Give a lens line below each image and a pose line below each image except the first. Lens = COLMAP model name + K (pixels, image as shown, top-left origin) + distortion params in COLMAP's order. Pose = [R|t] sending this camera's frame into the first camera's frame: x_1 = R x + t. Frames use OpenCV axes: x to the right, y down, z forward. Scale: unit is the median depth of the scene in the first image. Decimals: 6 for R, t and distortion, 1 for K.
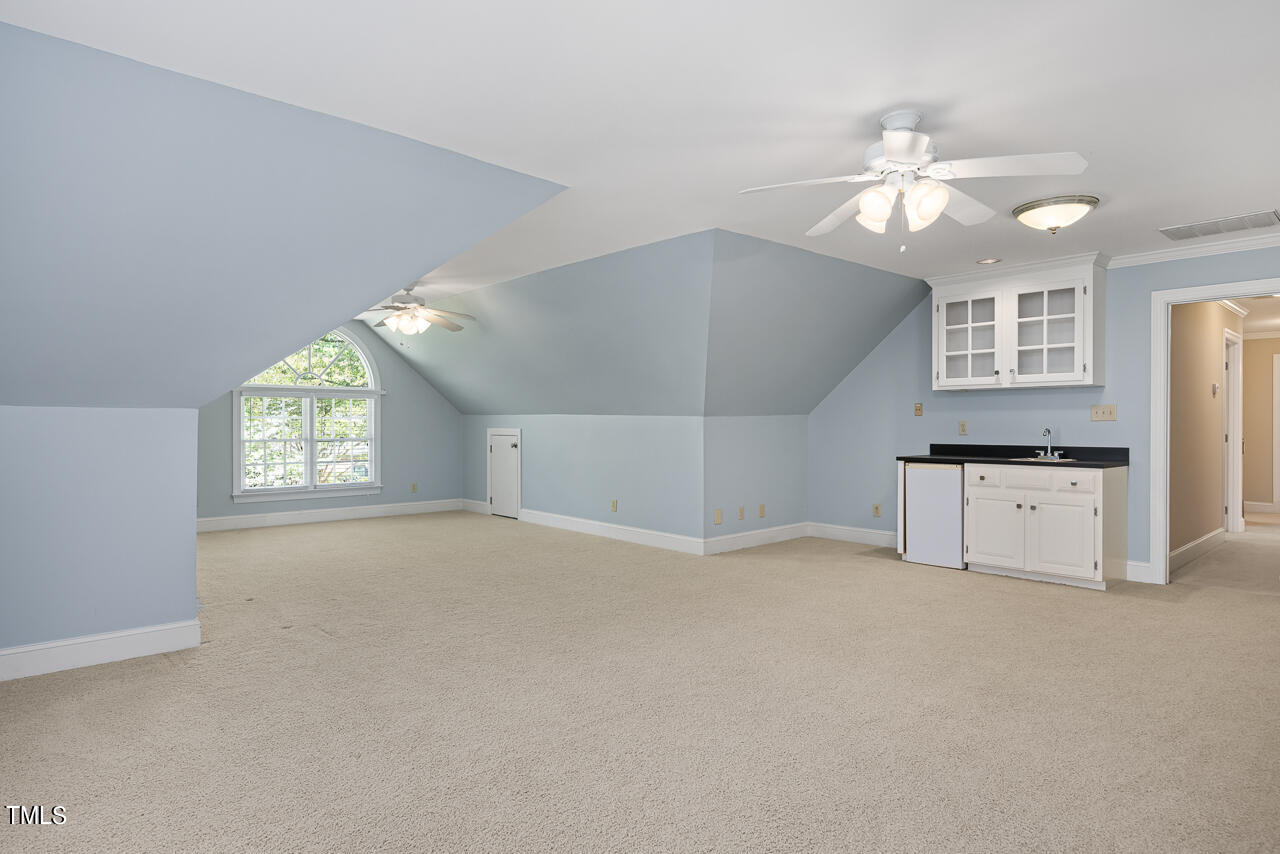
lens RADIAL K [[731.6, 0, 639.6], [0, 731.6, 425.7], [0, 0, 1]] dist [-0.031056, -0.001350]
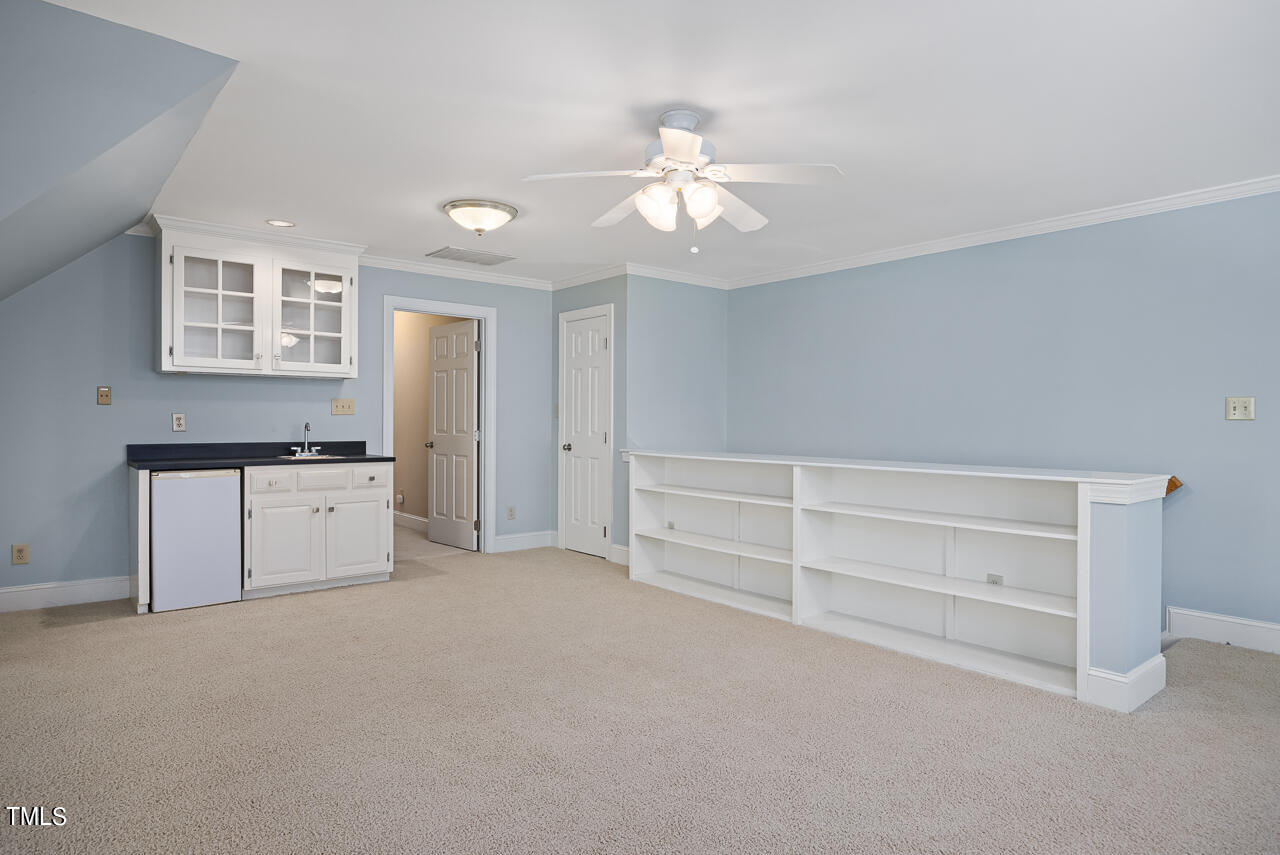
lens RADIAL K [[754.5, 0, 640.8], [0, 754.5, 425.9], [0, 0, 1]] dist [0.029721, 0.000181]
pose [[0.040944, -0.006428, 0.999141, -0.373086], [-0.003294, 0.999973, 0.006568, 0.000298], [-0.999156, -0.003560, 0.040922, 0.535214]]
